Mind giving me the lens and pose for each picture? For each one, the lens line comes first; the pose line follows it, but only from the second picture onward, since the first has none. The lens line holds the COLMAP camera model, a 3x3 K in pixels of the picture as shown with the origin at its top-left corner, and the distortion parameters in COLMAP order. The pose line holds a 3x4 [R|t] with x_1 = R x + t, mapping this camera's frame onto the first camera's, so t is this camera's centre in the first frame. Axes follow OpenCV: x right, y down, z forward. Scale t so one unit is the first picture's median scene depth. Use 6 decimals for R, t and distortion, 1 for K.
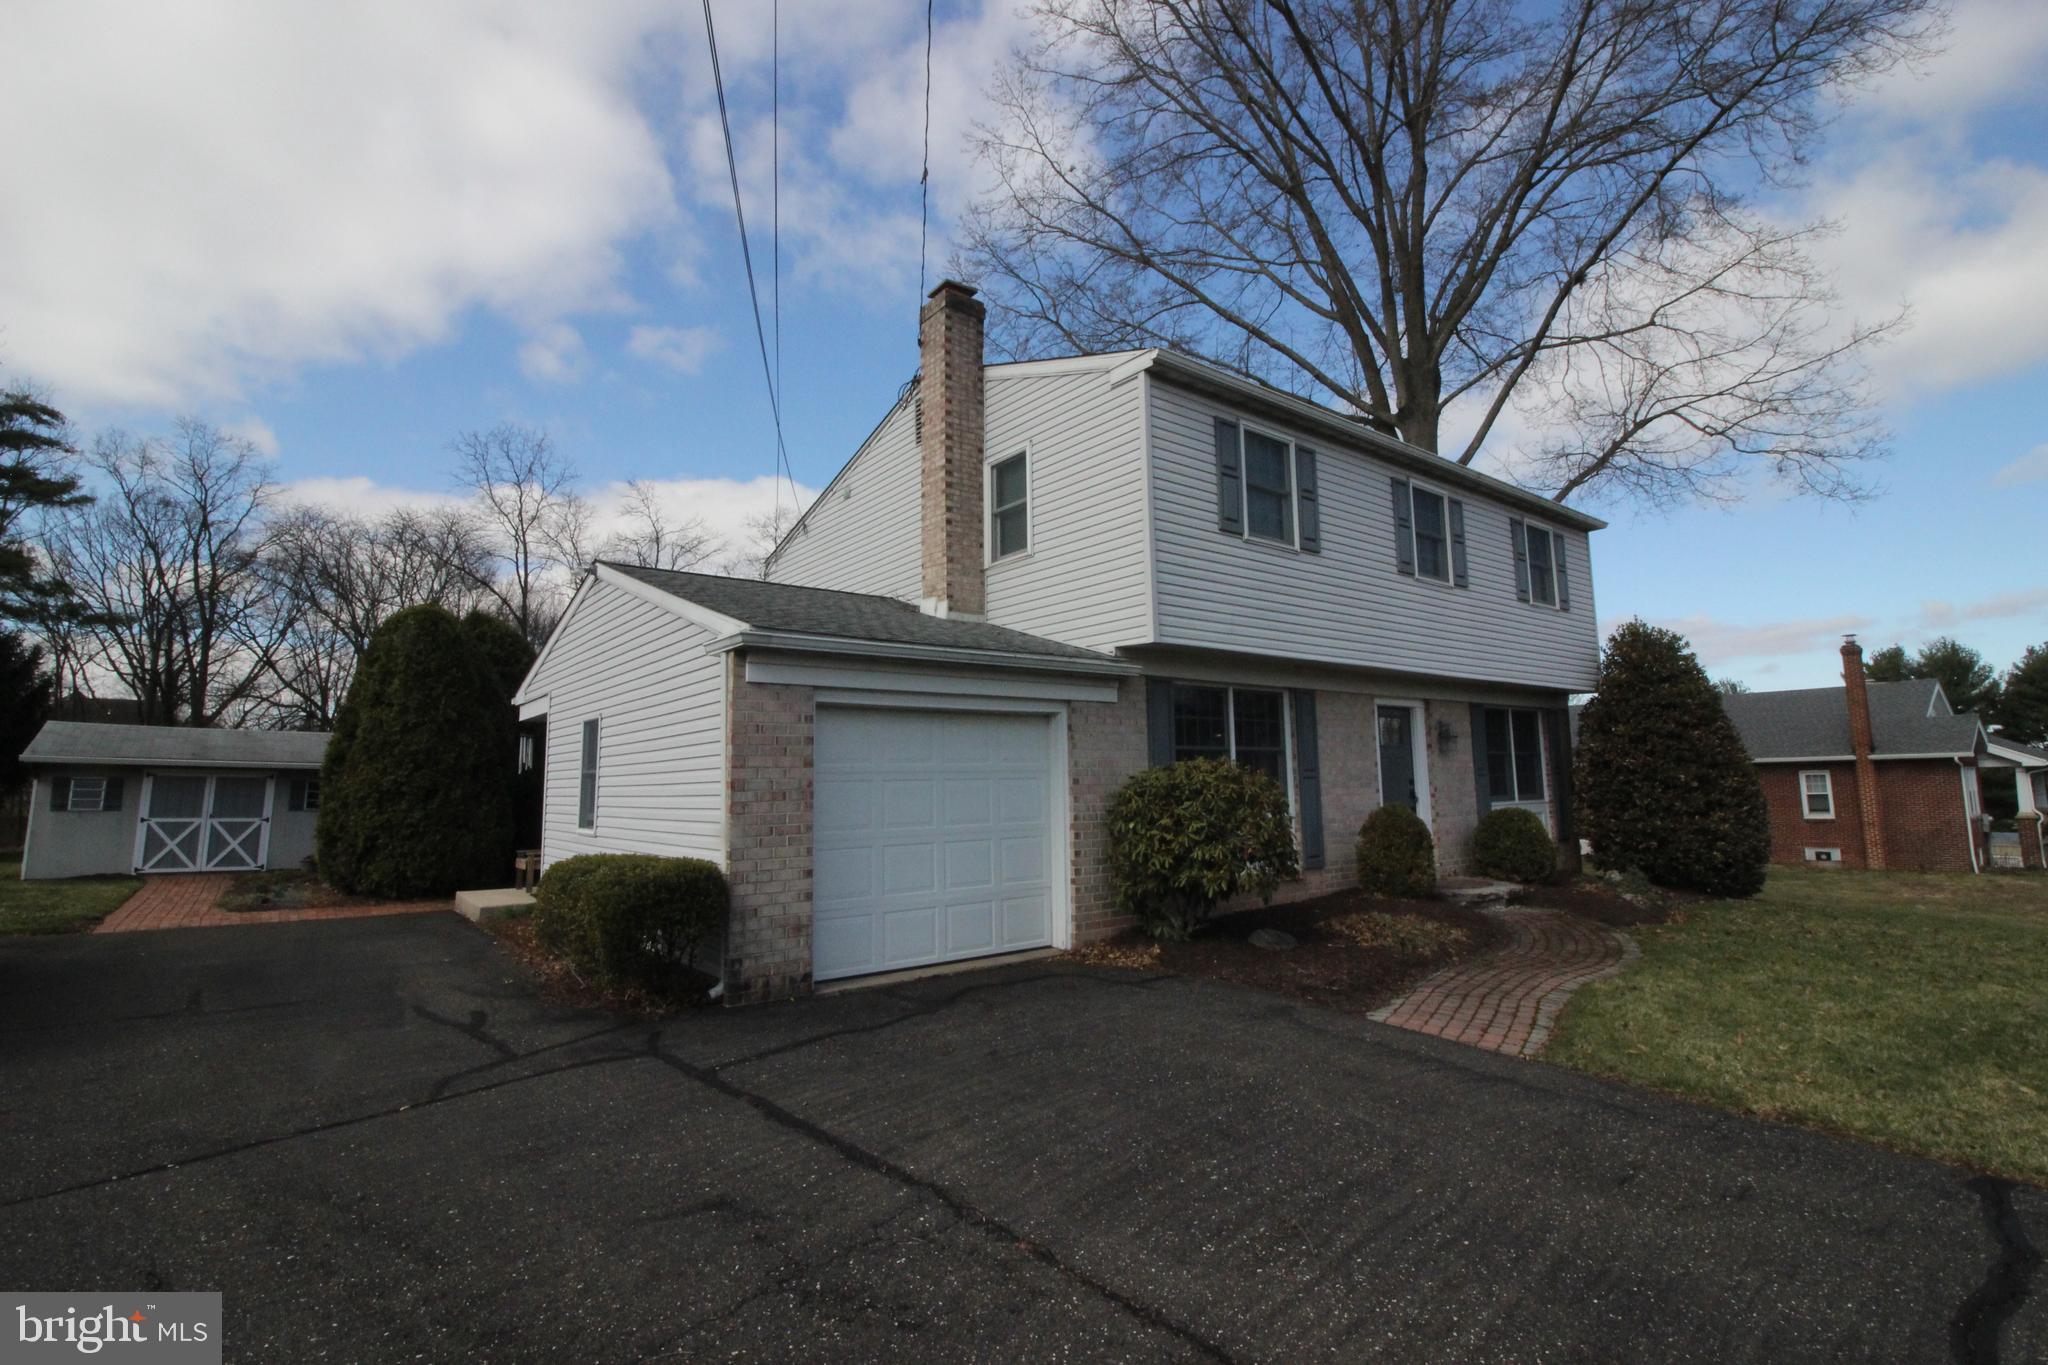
lens RADIAL K [[951.2, 0, 1025.5], [0, 951.2, 662.2], [0, 0, 1]] dist [-0.018117, -0.002315]
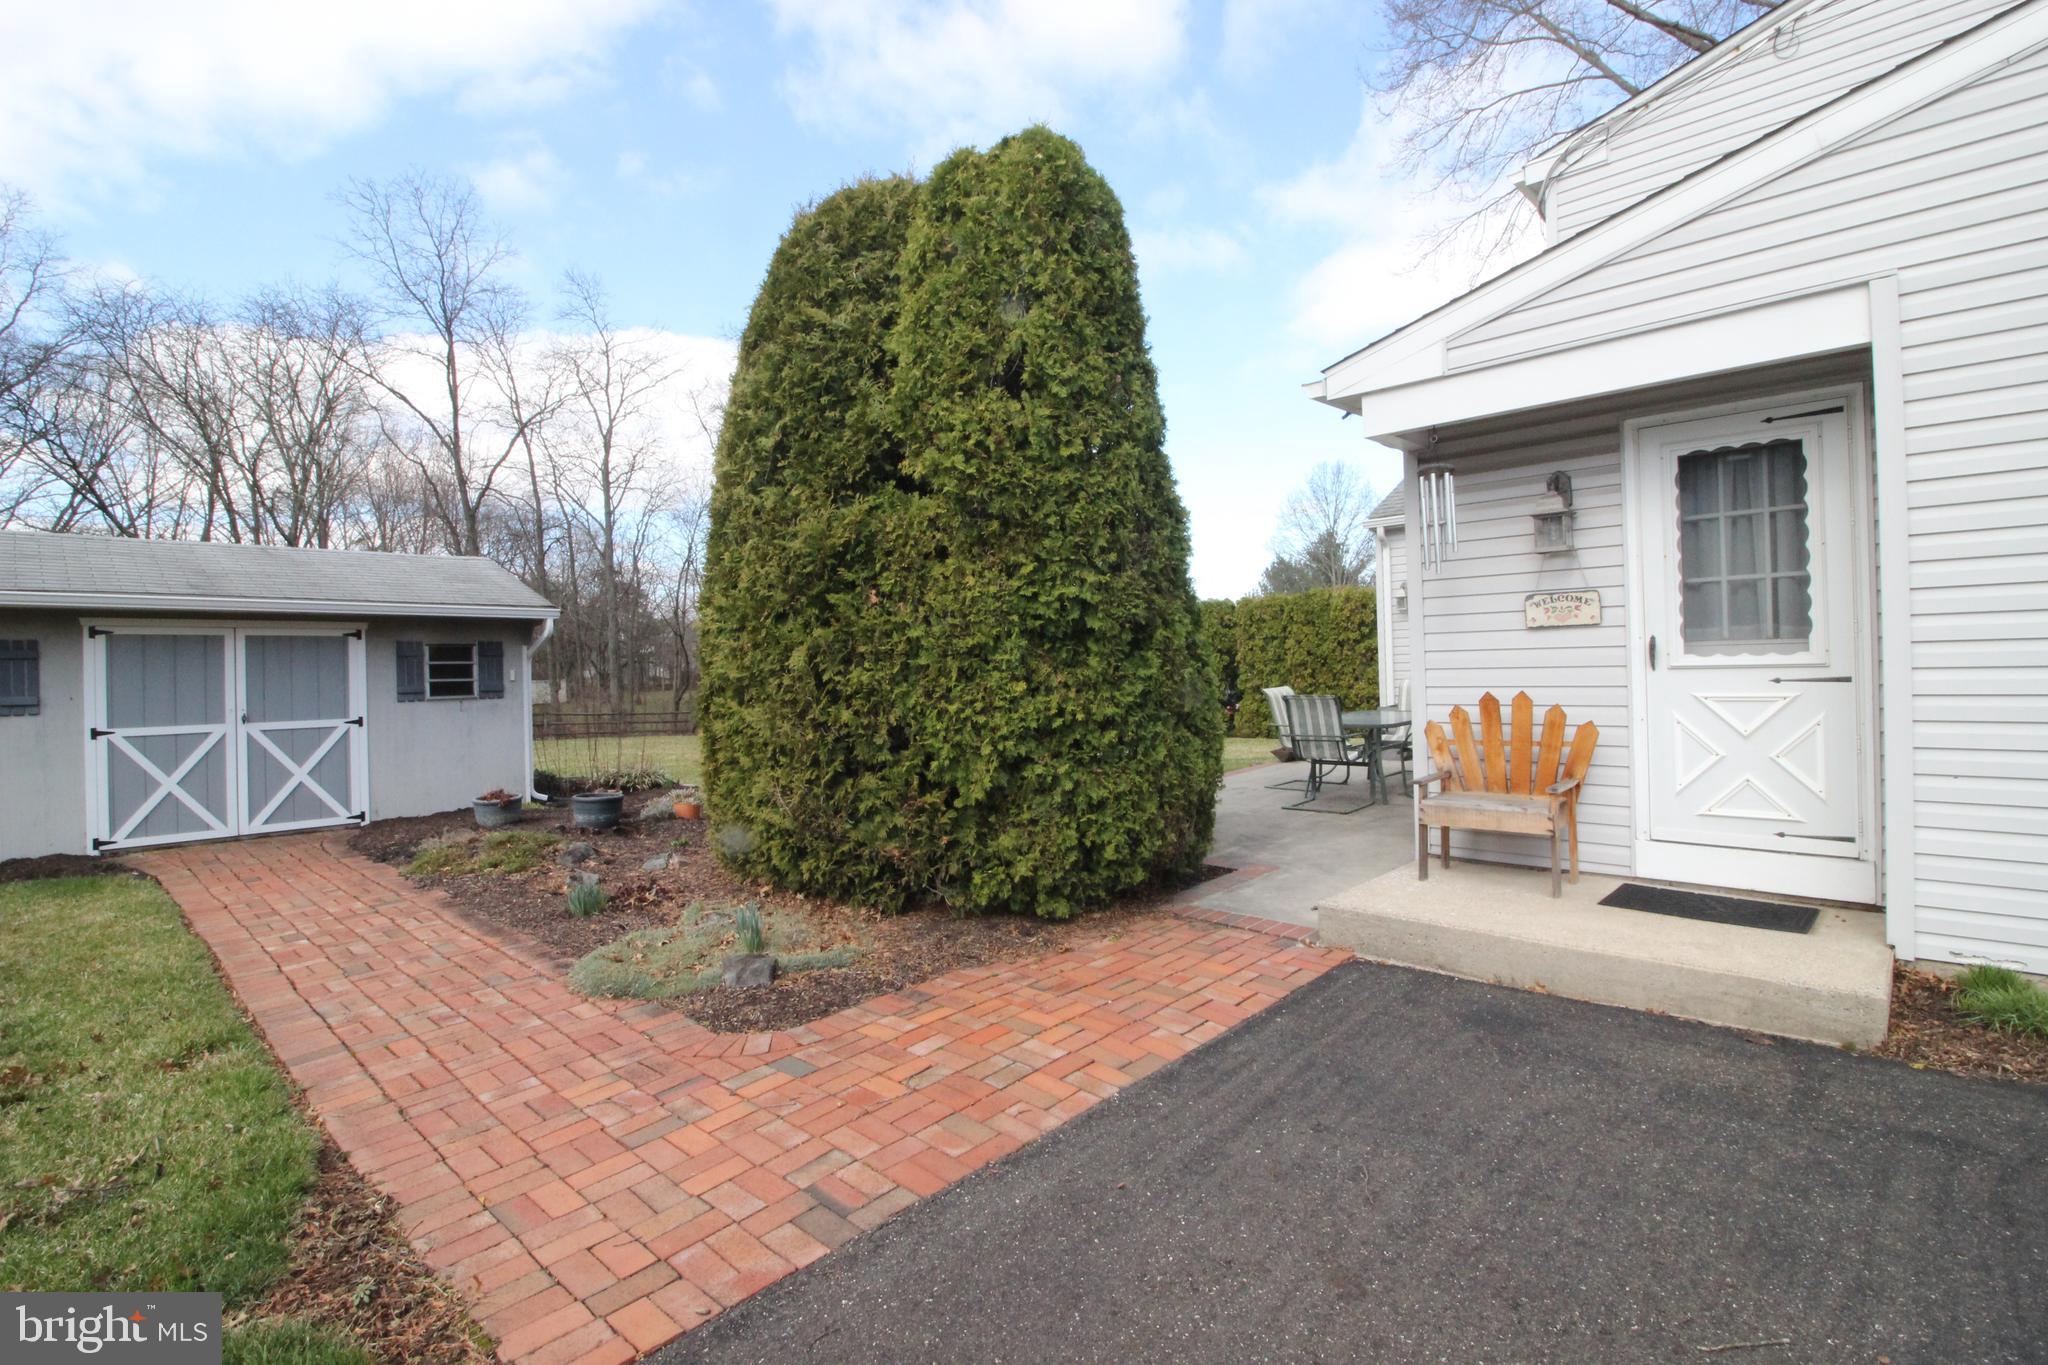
lens RADIAL K [[951.2, 0, 1038.6], [0, 951.2, 664.3], [0, 0, 1]] dist [-0.018117, -0.002315]
pose [[0.988674, -0.026686, 0.147686, -0.539883], [0.006000, 0.990306, 0.138776, 0.073897], [-0.149958, -0.136318, 0.979250, 0.479040]]
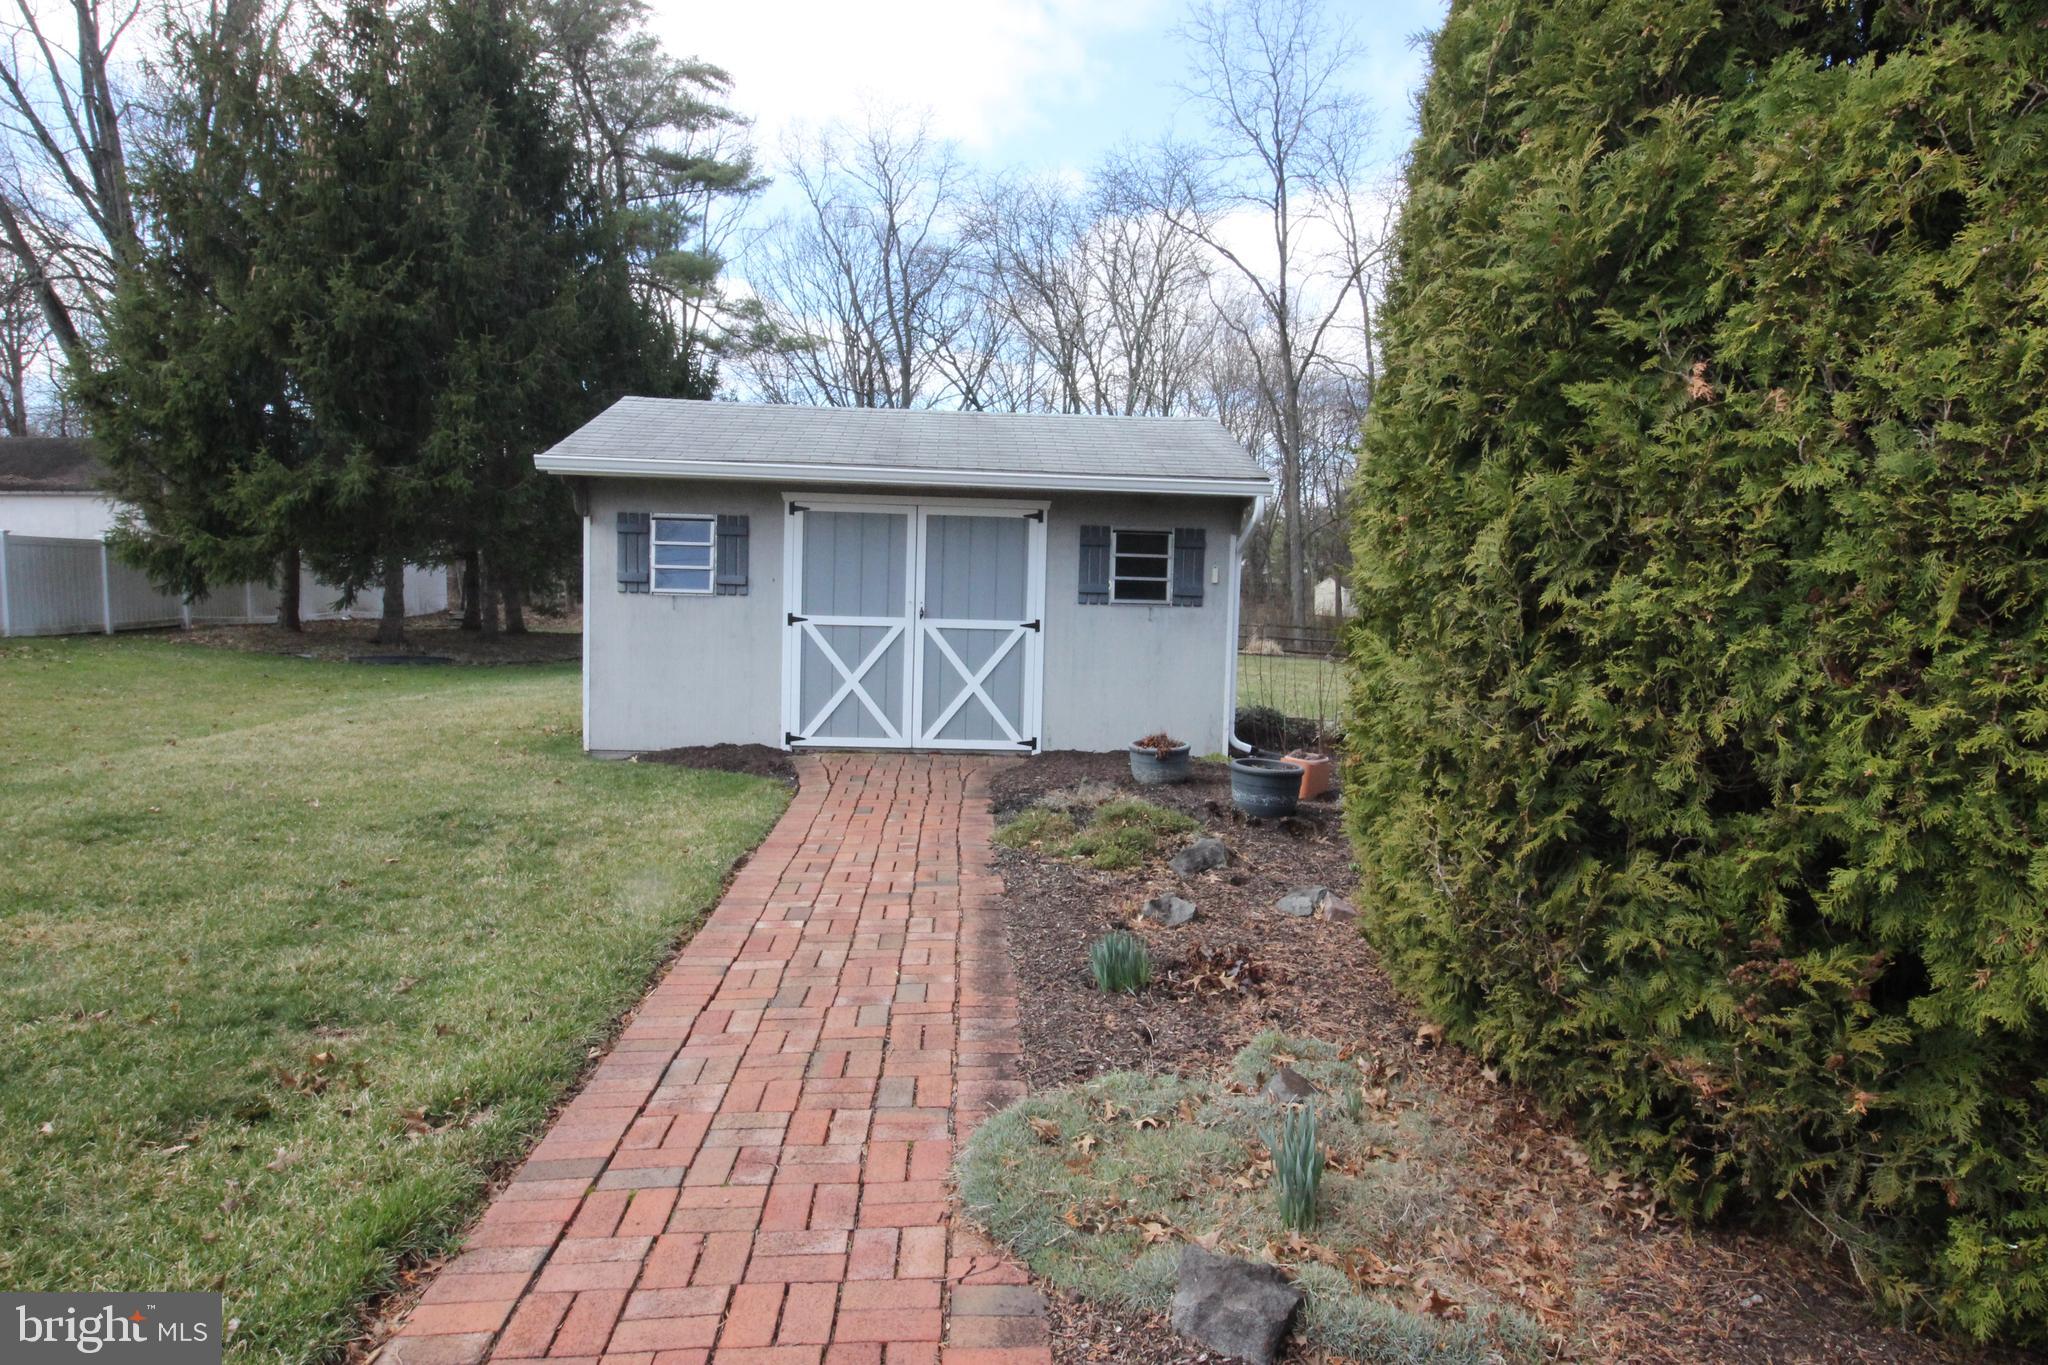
lens RADIAL K [[1199.9, 0, 1034.8], [0, 1199.9, 664.6], [0, 0, 1]] dist [0.004002, -0.008111]
pose [[0.812775, 0.057956, -0.579687, -0.527916], [0.061333, 0.980997, 0.184073, 0.093889], [0.579340, -0.185164, 0.793776, 0.611534]]
